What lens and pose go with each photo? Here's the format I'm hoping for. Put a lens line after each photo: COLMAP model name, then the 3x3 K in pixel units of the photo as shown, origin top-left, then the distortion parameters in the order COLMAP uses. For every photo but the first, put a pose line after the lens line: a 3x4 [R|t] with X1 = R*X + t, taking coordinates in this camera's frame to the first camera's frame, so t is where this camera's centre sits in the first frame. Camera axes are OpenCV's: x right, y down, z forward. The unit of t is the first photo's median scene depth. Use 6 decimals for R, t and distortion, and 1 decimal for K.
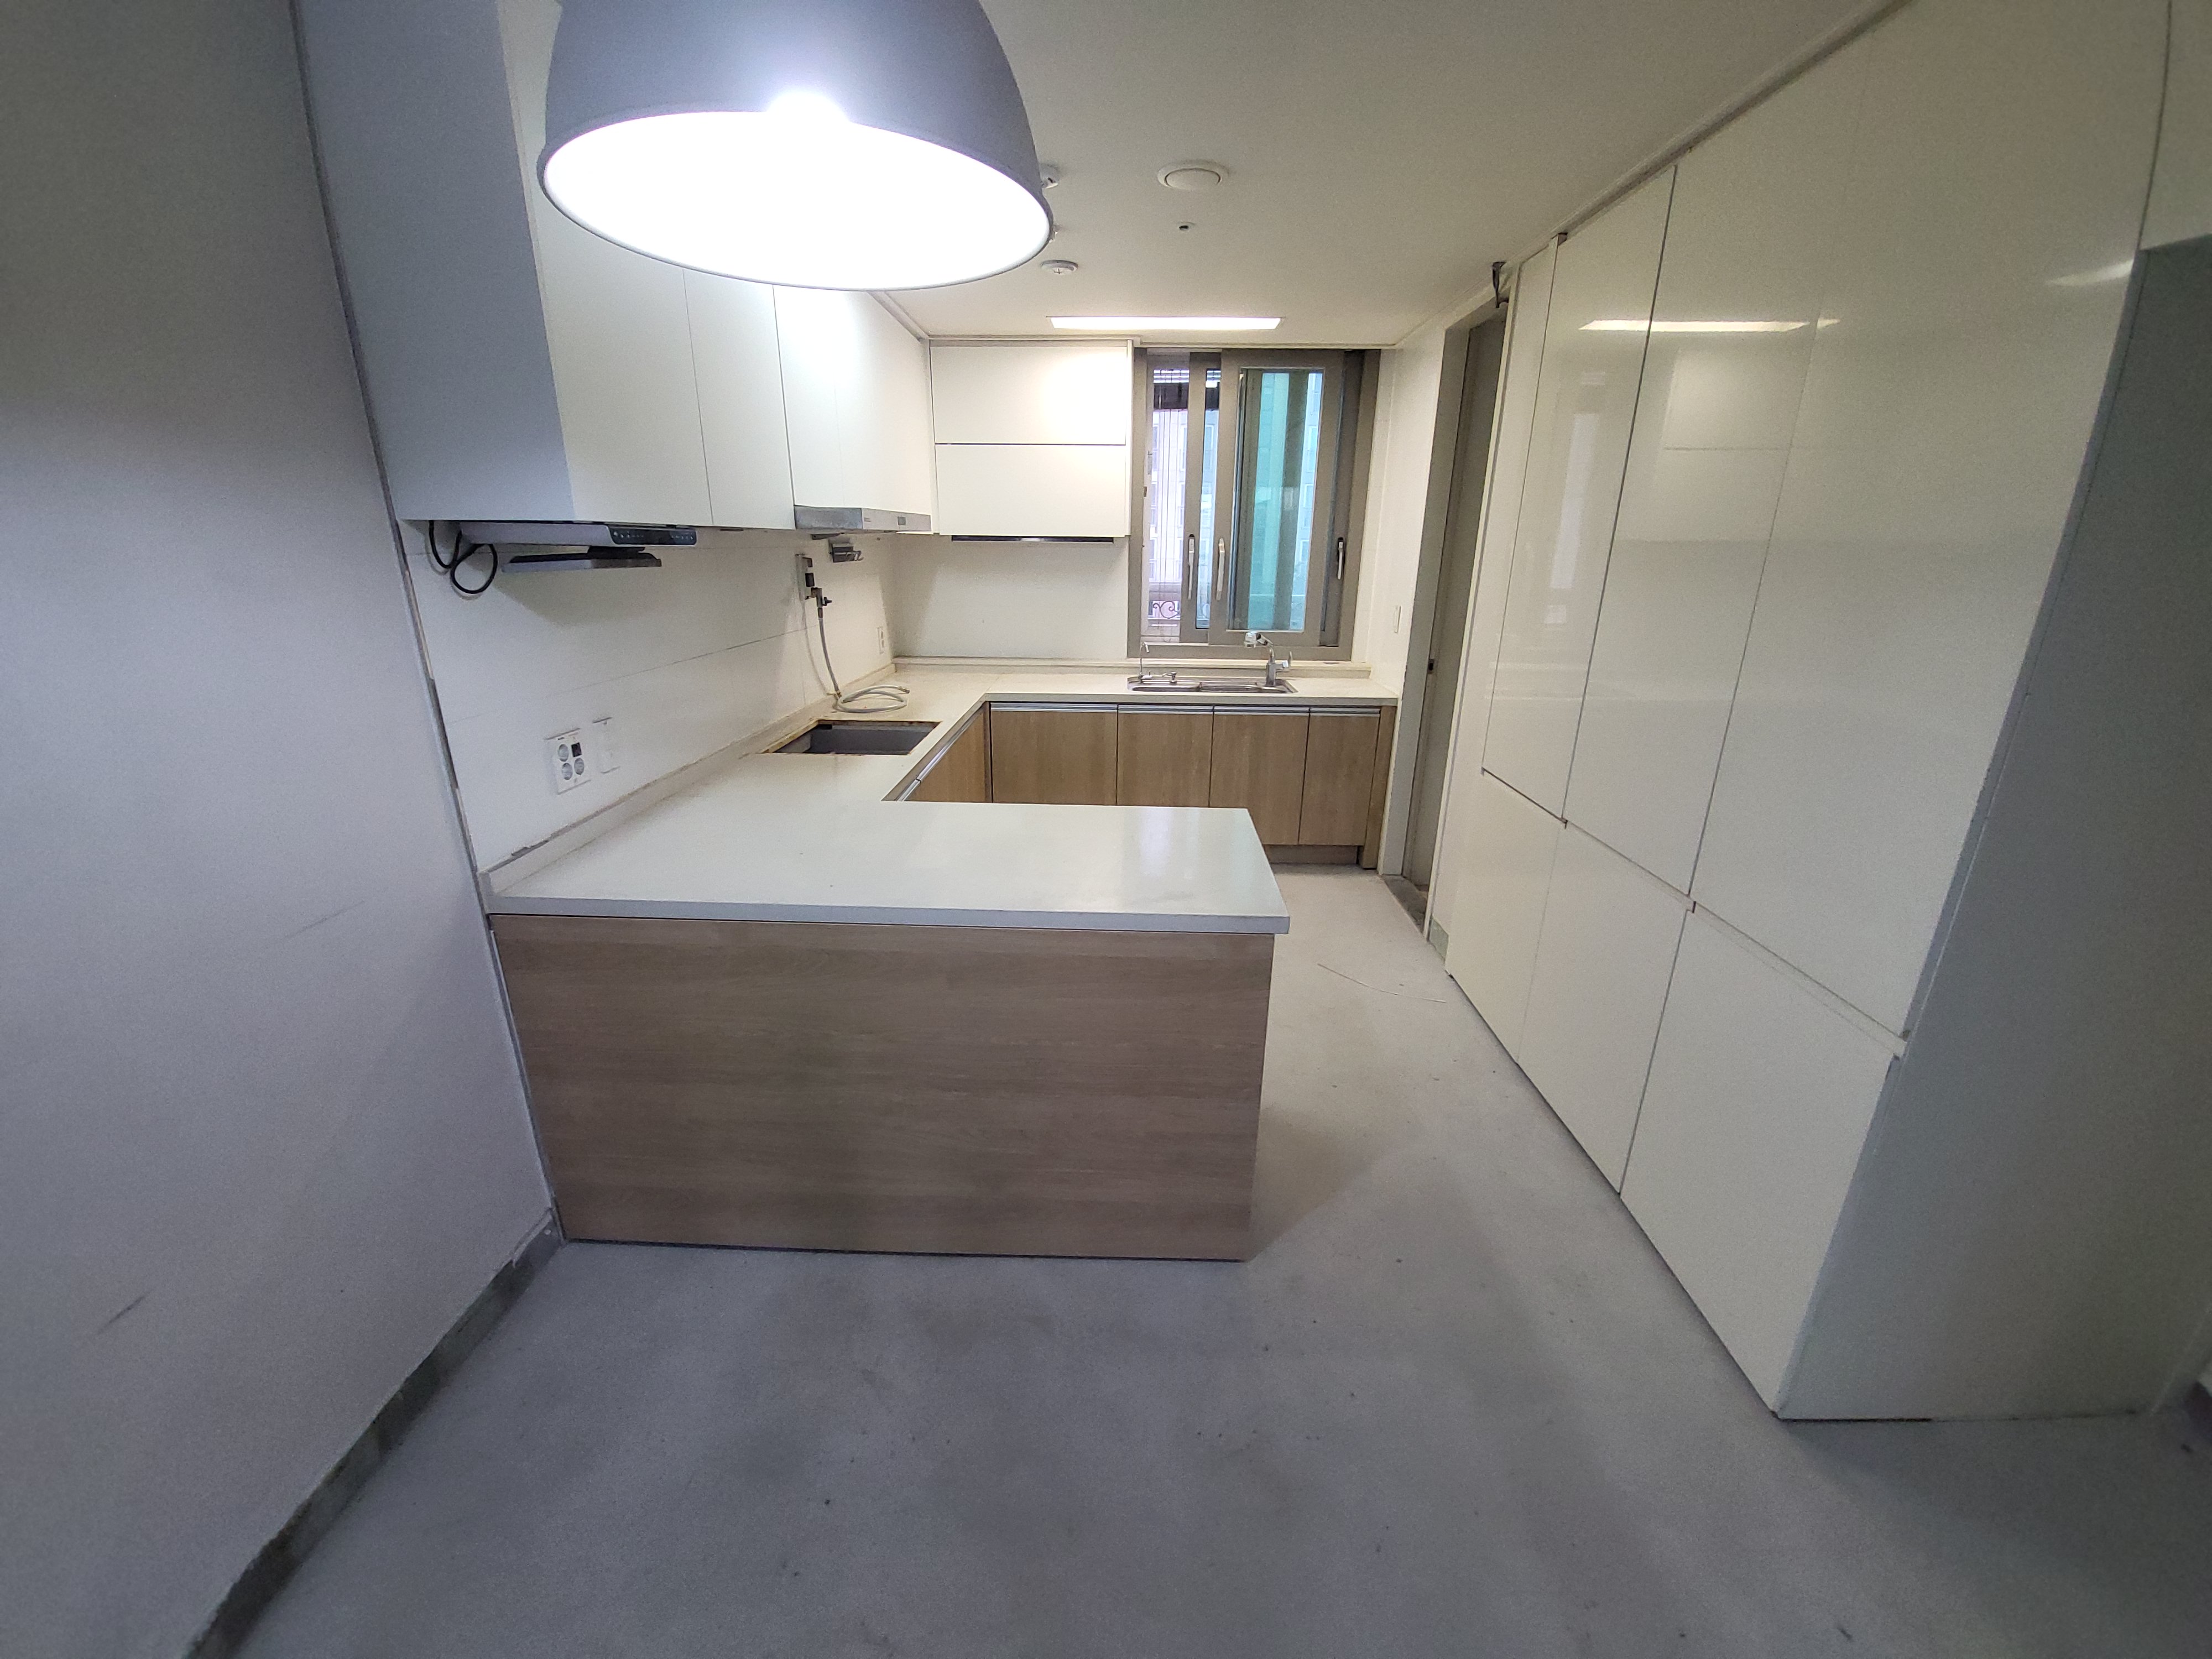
lens RADIAL K [[876.2, 0, 1104.0], [0, 876.2, 828.9], [0, 0, 1]] dist [0.000239, -0.000157]
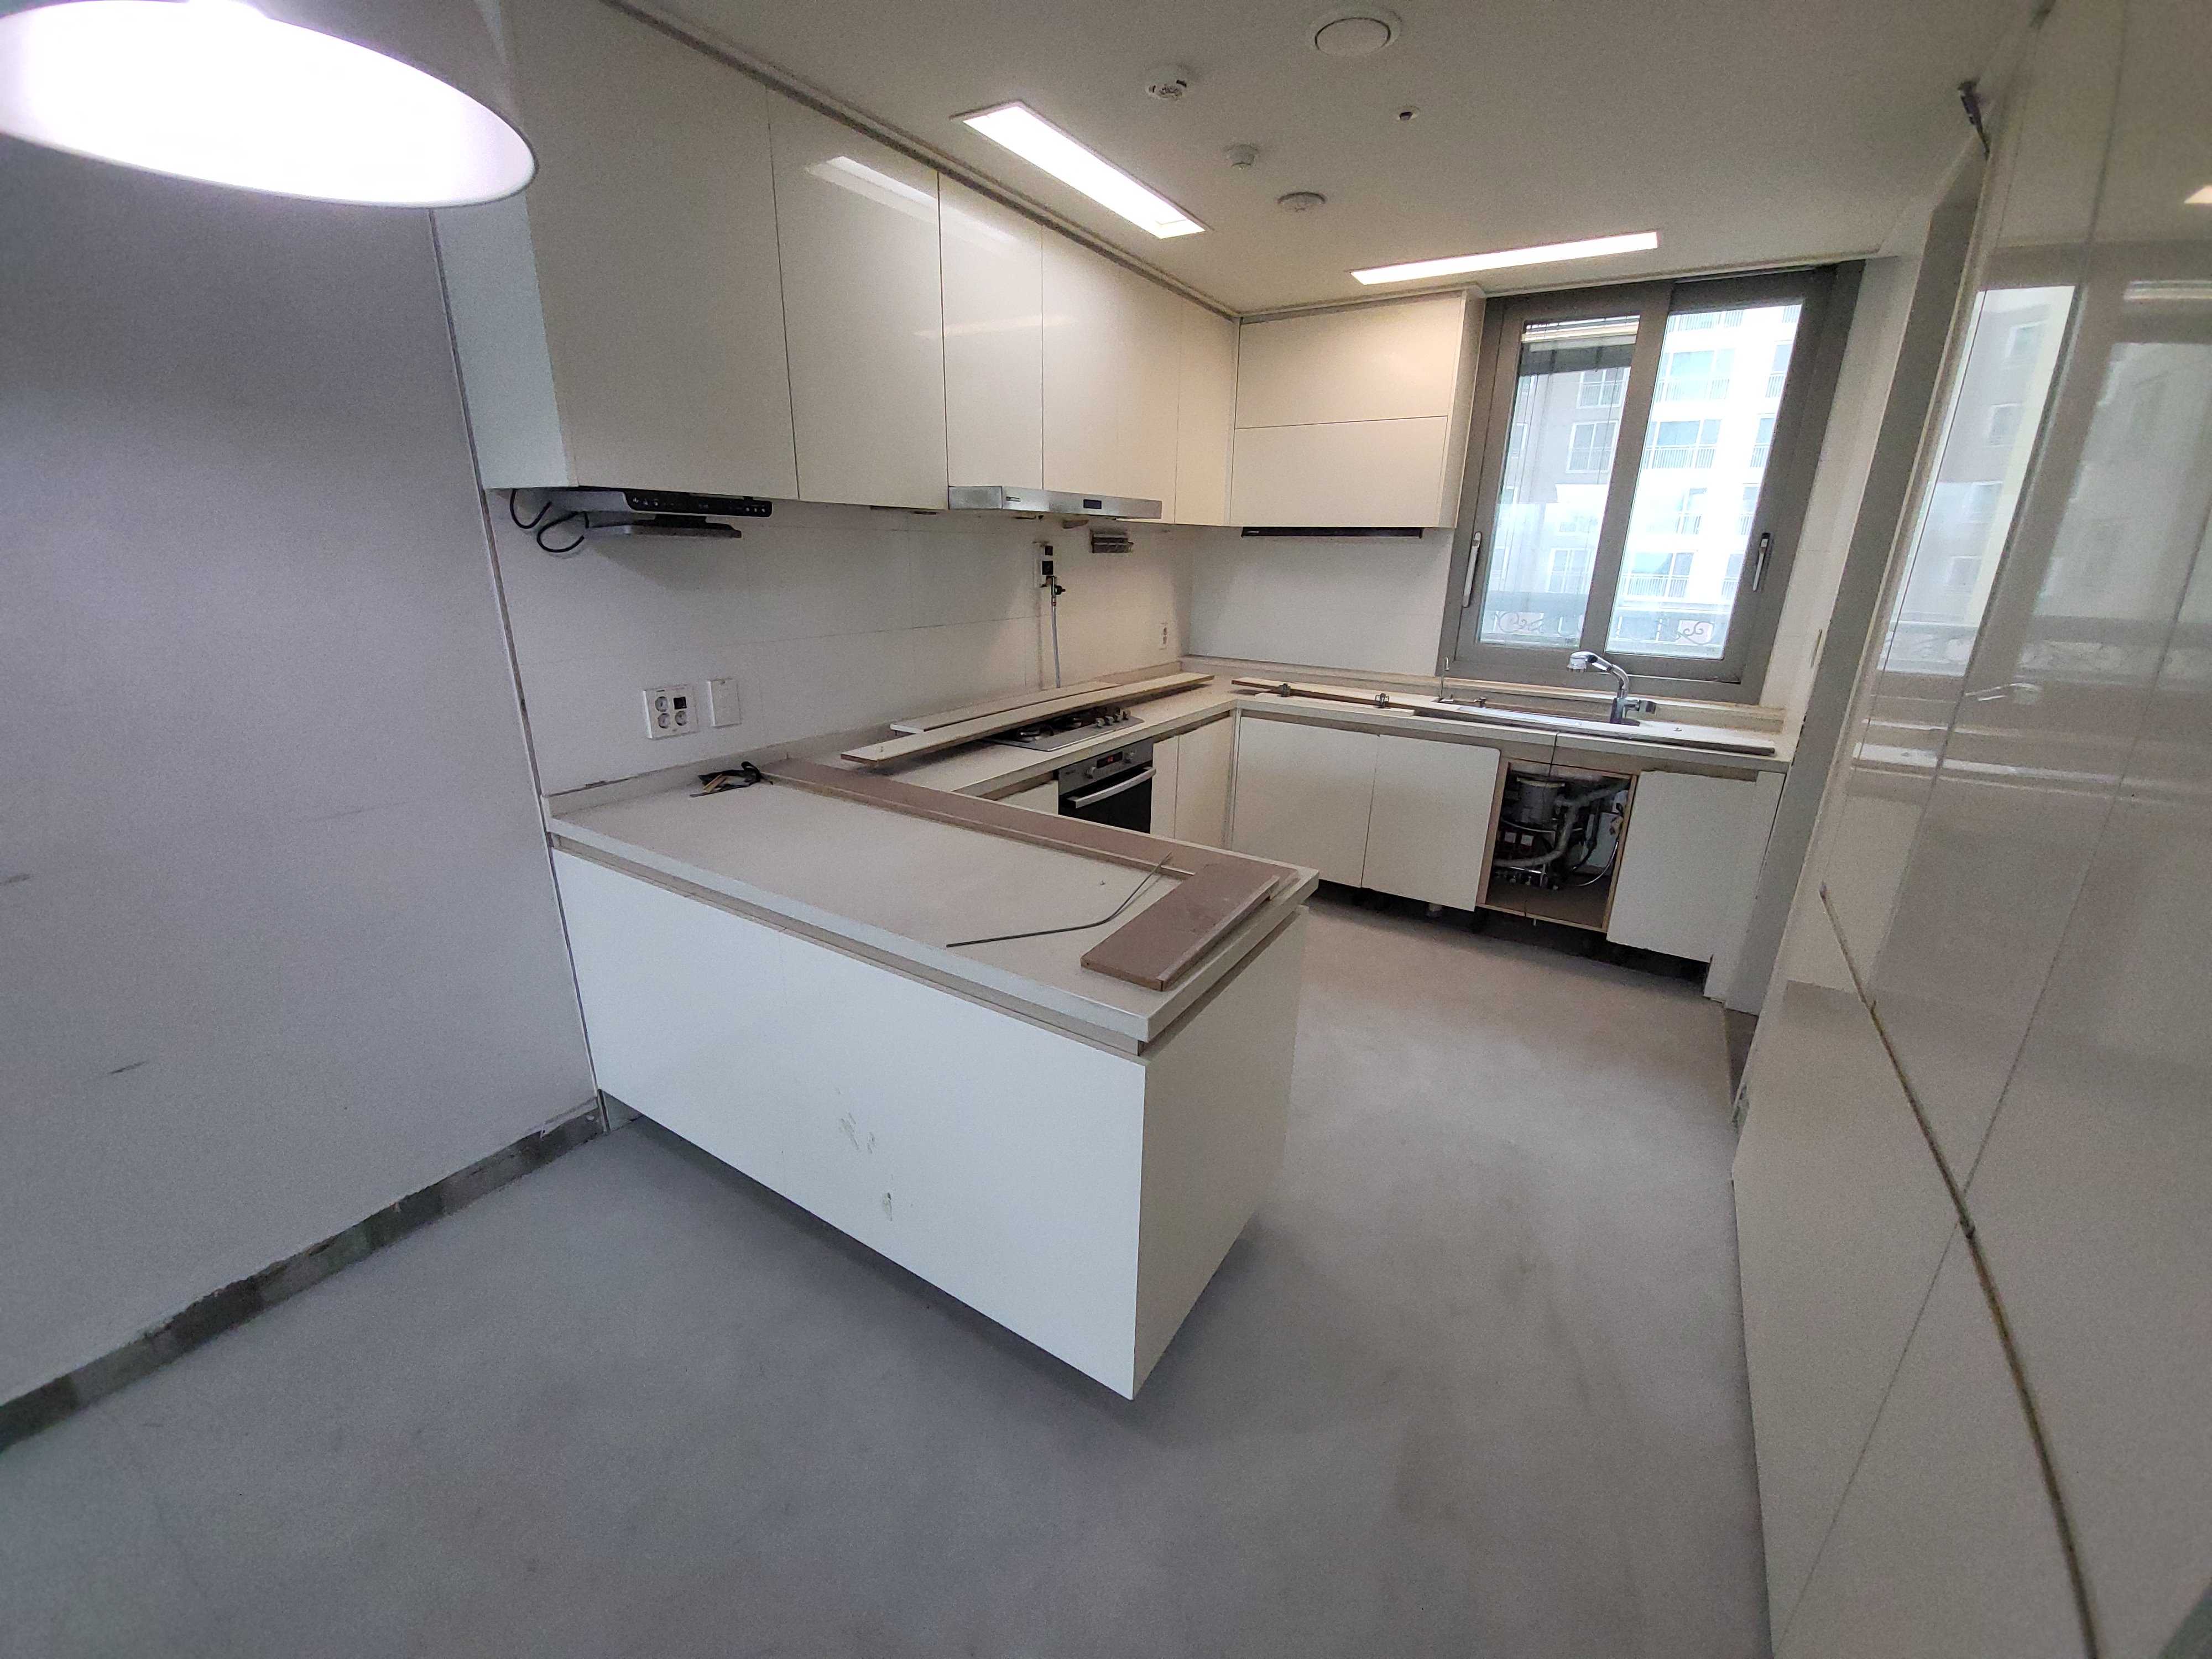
lens RADIAL K [[877.9, 0, 1106.0], [0, 877.9, 829.5], [0, 0, 1]] dist [-0.002549, -0.000241]
pose [[0.863270, 0.164127, -0.477313, 0.211095], [-0.169191, 0.985040, 0.032712, -0.030181], [0.475542, 0.052518, 0.878124, 0.146466]]
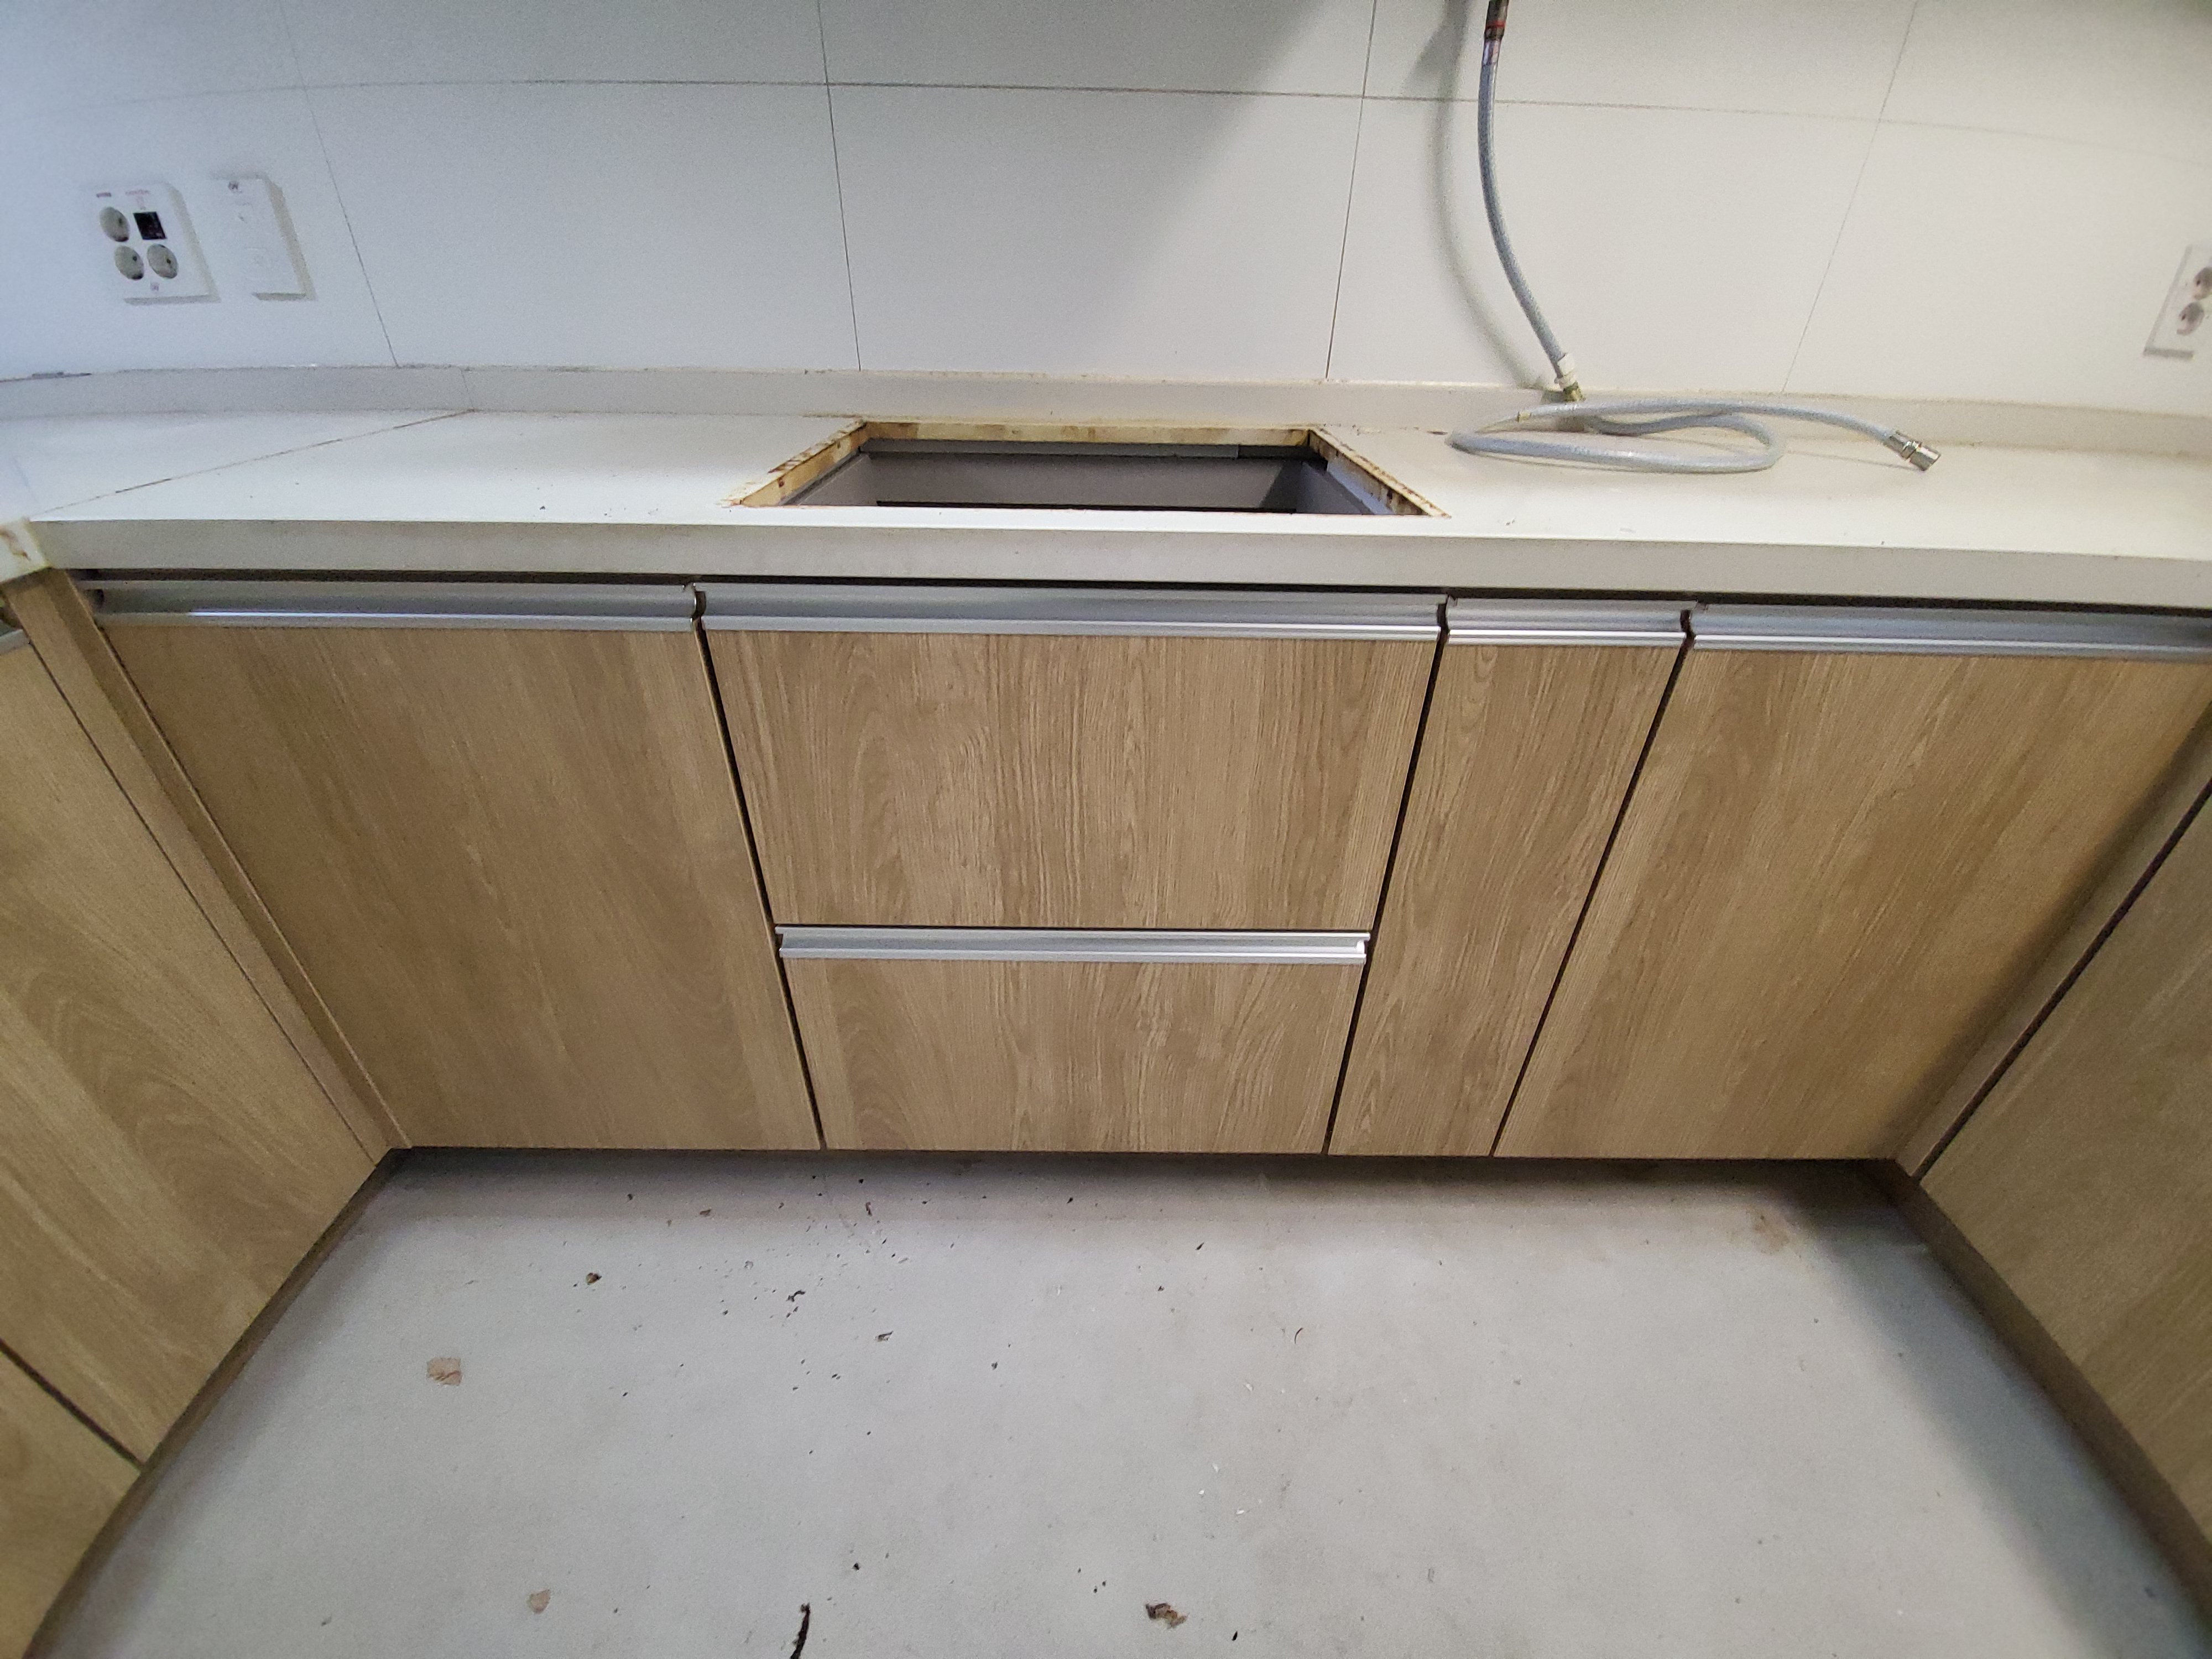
lens RADIAL K [[876.2, 0, 1104.0], [0, 876.2, 828.9], [0, 0, 1]] dist [0.000239, -0.000157]
pose [[0.046382, 0.524223, -0.850317, 0.051715], [-0.315031, 0.815470, 0.485556, -0.121420], [0.947947, 0.245356, 0.202970, 0.784333]]
